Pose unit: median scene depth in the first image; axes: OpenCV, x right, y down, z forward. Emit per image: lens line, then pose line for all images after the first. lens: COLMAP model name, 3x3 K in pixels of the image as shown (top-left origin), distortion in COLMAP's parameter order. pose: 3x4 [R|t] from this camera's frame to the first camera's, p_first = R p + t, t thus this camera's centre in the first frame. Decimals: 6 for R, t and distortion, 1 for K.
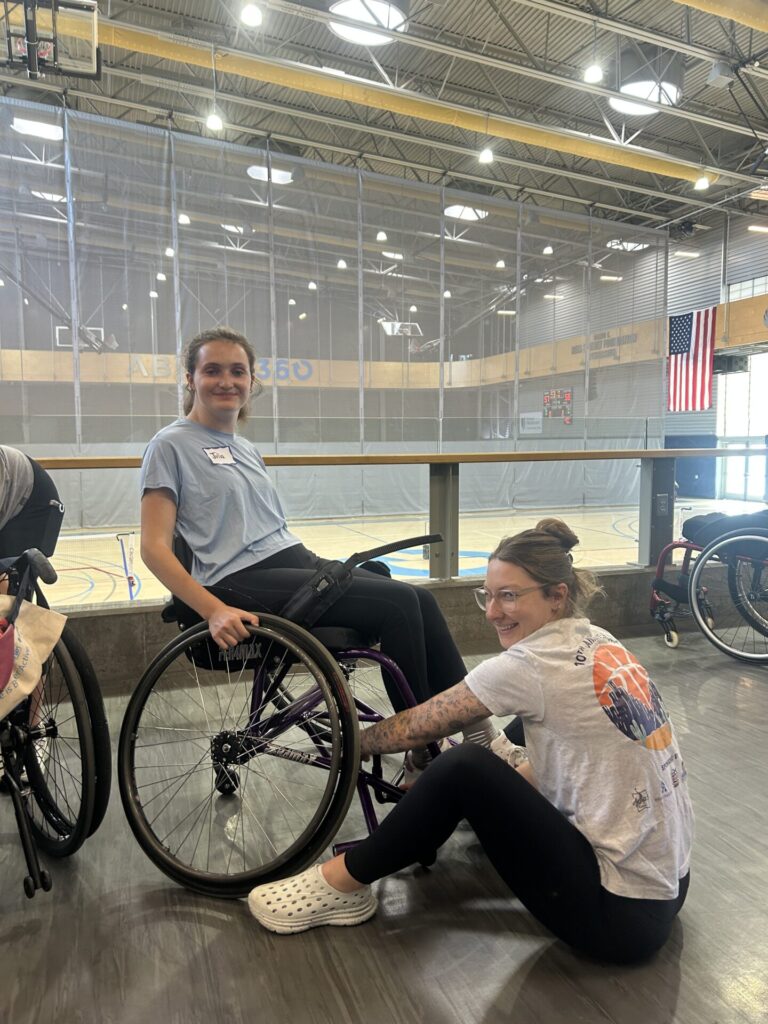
lens RADIAL K [[773.9, 0, 384.0], [0, 773.9, 512.0], [0, 0, 1]] dist [0.004054, -0.001959]
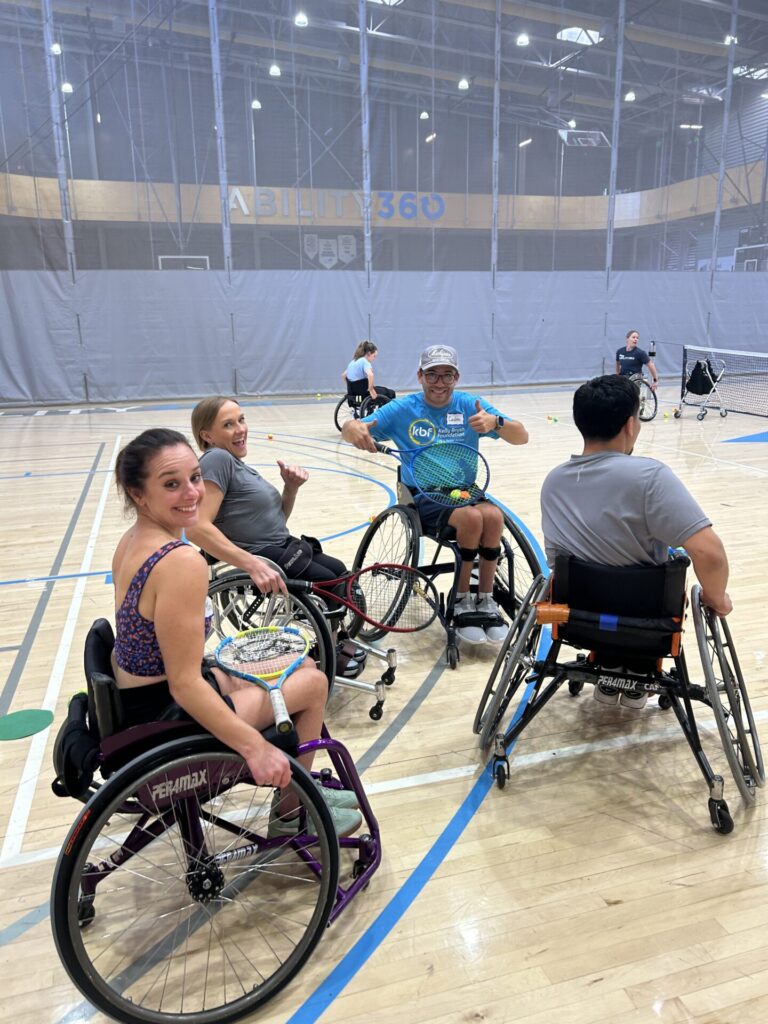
lens RADIAL K [[768.9, 0, 384.0], [0, 768.9, 512.0], [0, 0, 1]] dist [-0.034342, 0.002272]
pose [[0.998950, -0.003842, -0.045644, -0.126706], [0.010538, 0.989021, 0.147401, 0.013142], [0.044577, -0.147728, 0.988023, 0.175241]]
